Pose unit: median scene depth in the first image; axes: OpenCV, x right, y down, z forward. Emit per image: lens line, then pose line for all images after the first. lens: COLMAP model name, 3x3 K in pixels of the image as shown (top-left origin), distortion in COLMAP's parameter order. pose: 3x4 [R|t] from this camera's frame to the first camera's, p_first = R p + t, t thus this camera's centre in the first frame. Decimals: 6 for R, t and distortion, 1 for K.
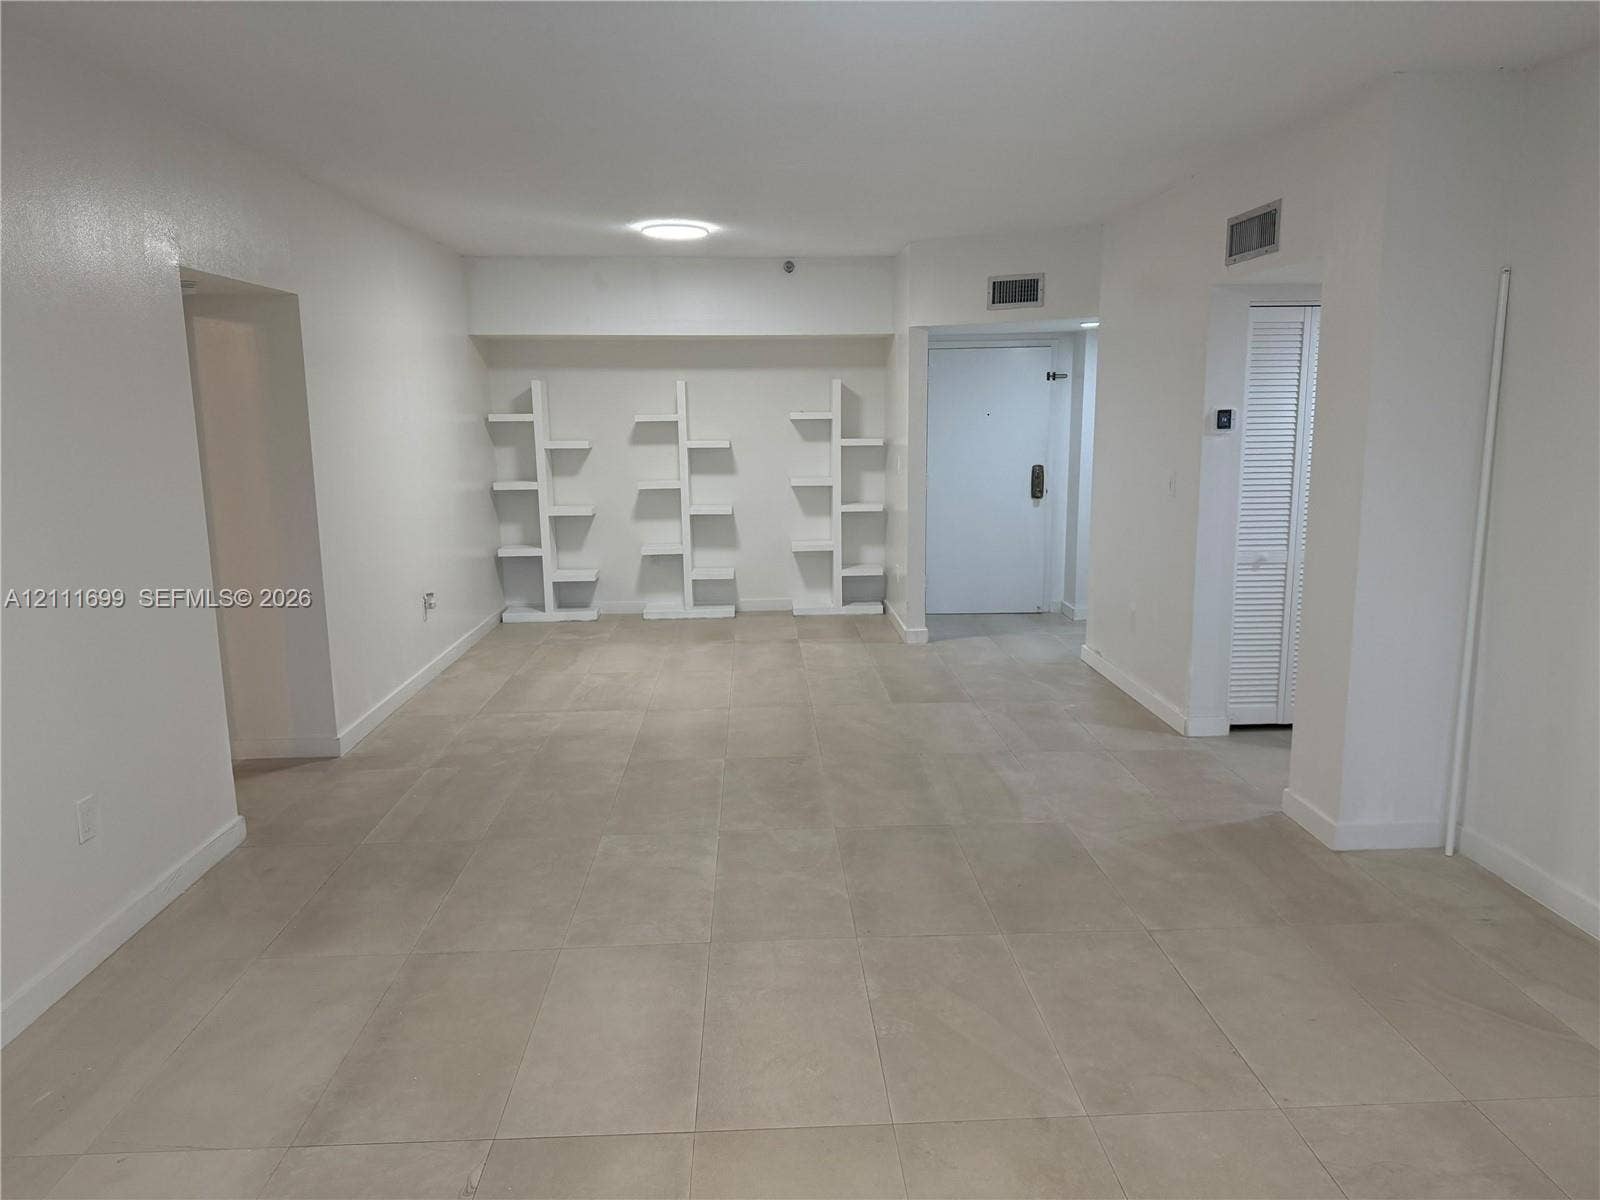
lens RADIAL K [[1089.3, 0, 800.0], [0, 1089.3, 600.0], [0, 0, 1]] dist [0.123778, -0.184307]
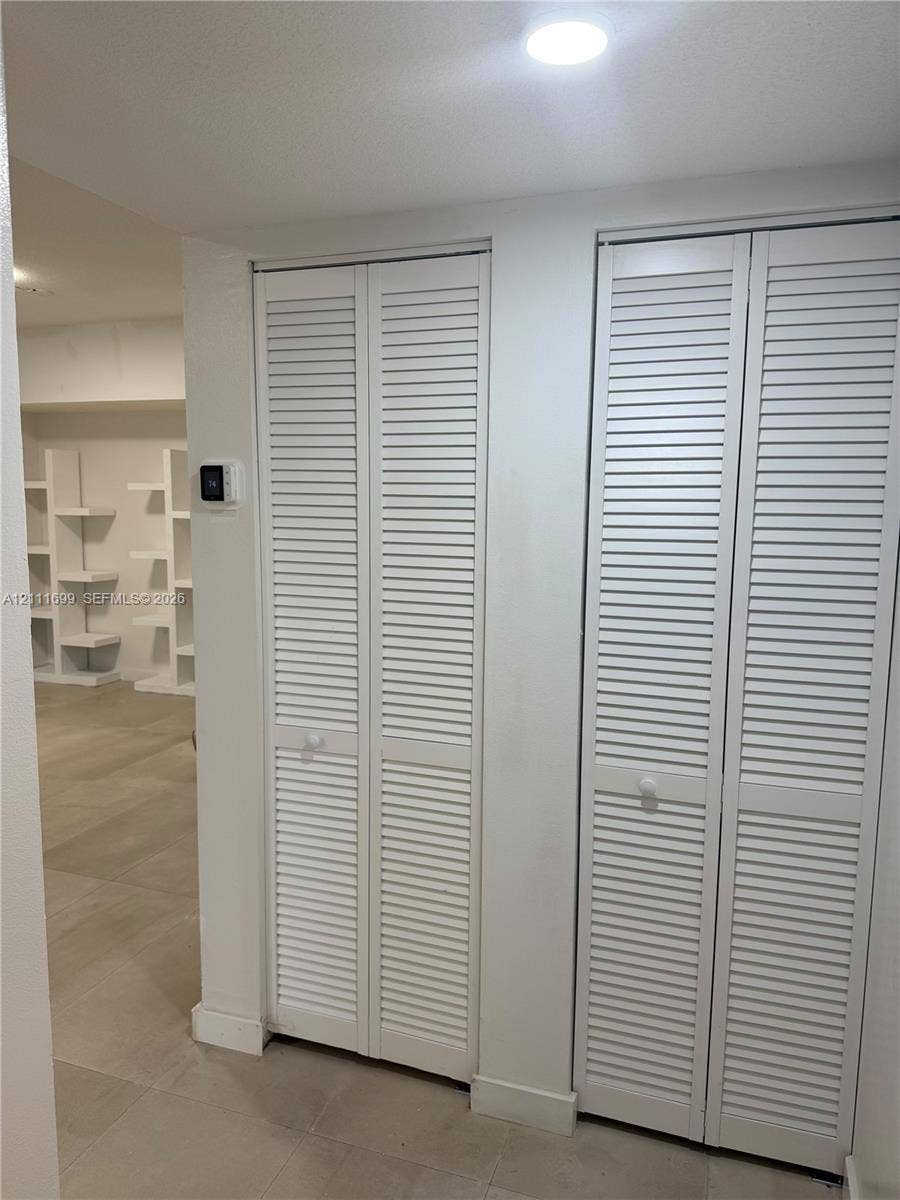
lens RADIAL K [[817.0, 0, 450.0], [0, 817.0, 600.0], [0, 0, 1]] dist [0.123778, -0.184307]
pose [[0.933013, 0.064497, -0.354015, 0.602475], [-0.081898, 0.996048, -0.034377, -0.096086], [0.350398, 0.061067, 0.934608, 0.628475]]
